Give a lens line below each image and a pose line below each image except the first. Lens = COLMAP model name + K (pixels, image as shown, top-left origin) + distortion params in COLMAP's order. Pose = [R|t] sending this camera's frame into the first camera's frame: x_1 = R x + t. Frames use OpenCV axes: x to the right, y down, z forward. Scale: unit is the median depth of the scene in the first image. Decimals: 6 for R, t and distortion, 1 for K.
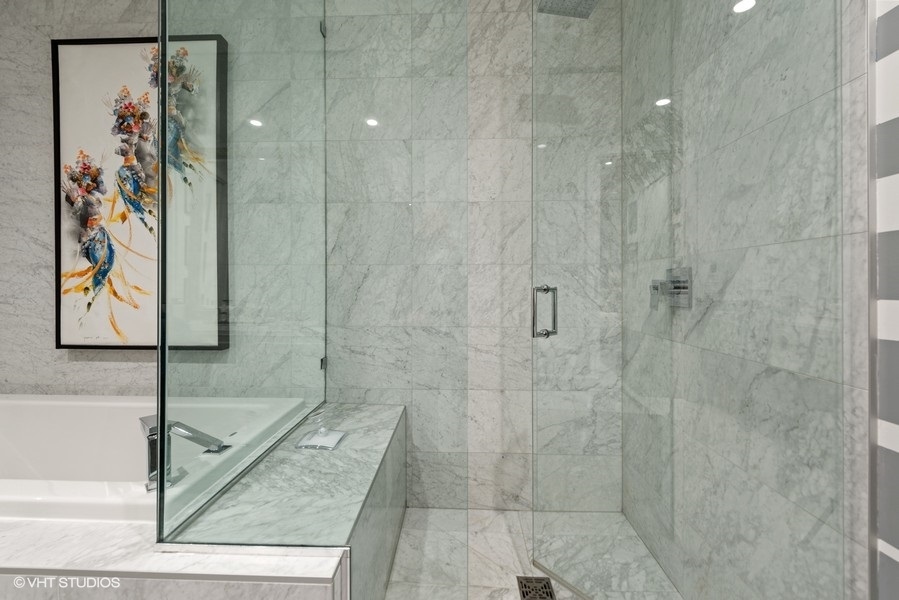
lens RADIAL K [[391.2, 0, 446.5], [0, 391.2, 287.2], [0, 0, 1]] dist [0.005555, -0.002156]
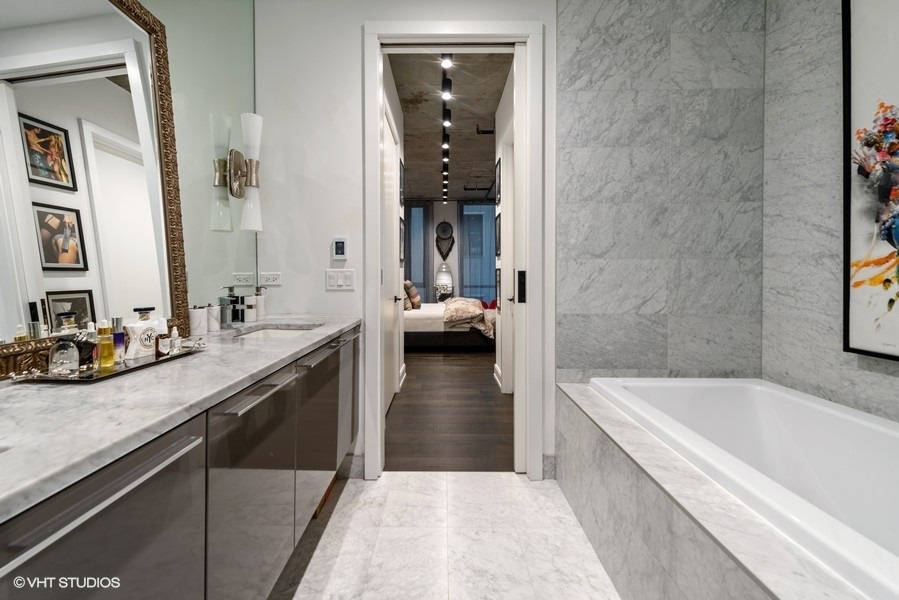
lens RADIAL K [[375.1, 0, 446.9], [0, 375.1, 278.2], [0, 0, 1]] dist [0.013959, -0.000491]
pose [[0.037294, -0.002948, -0.999300, -0.193316], [-0.001749, 0.999994, -0.003016, 0.002106], [0.999303, 0.001860, 0.037289, 0.105015]]
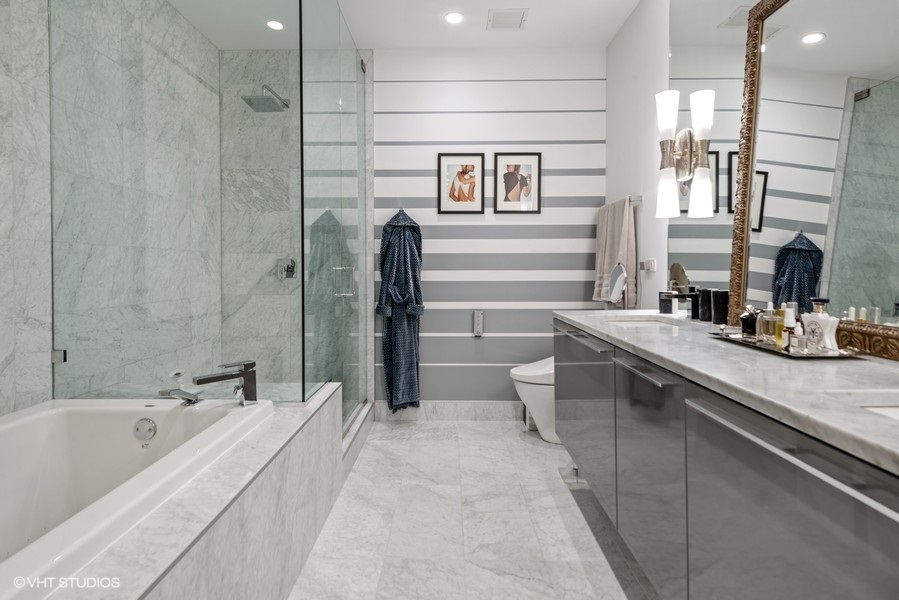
lens RADIAL K [[457.7, 0, 446.1], [0, 457.7, 276.1], [0, 0, 1]] dist [0.009602, -0.005070]
pose [[-0.027626, -0.015968, 0.999491, -1.390994], [0.005945, 0.999852, 0.016139, 0.007305], [-0.999601, 0.006387, -0.027527, 0.181796]]
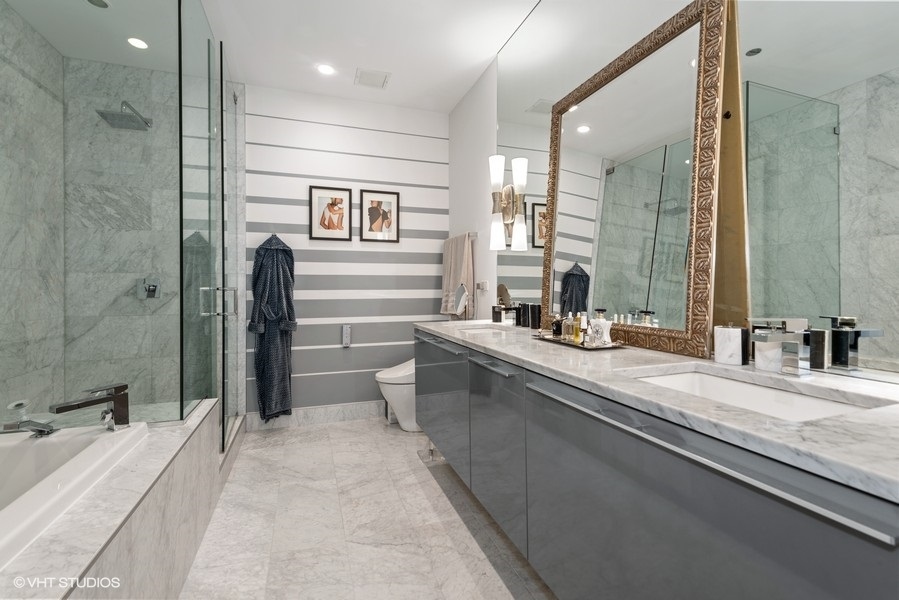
lens RADIAL K [[391.2, 0, 440.1], [0, 391.2, 290.7], [0, 0, 1]] dist [0.005555, -0.002156]
pose [[-0.357104, -0.006013, 0.934045, -1.404489], [0.006798, 0.999936, 0.009036, 0.004994], [-0.934040, 0.009576, -0.357041, 0.242327]]
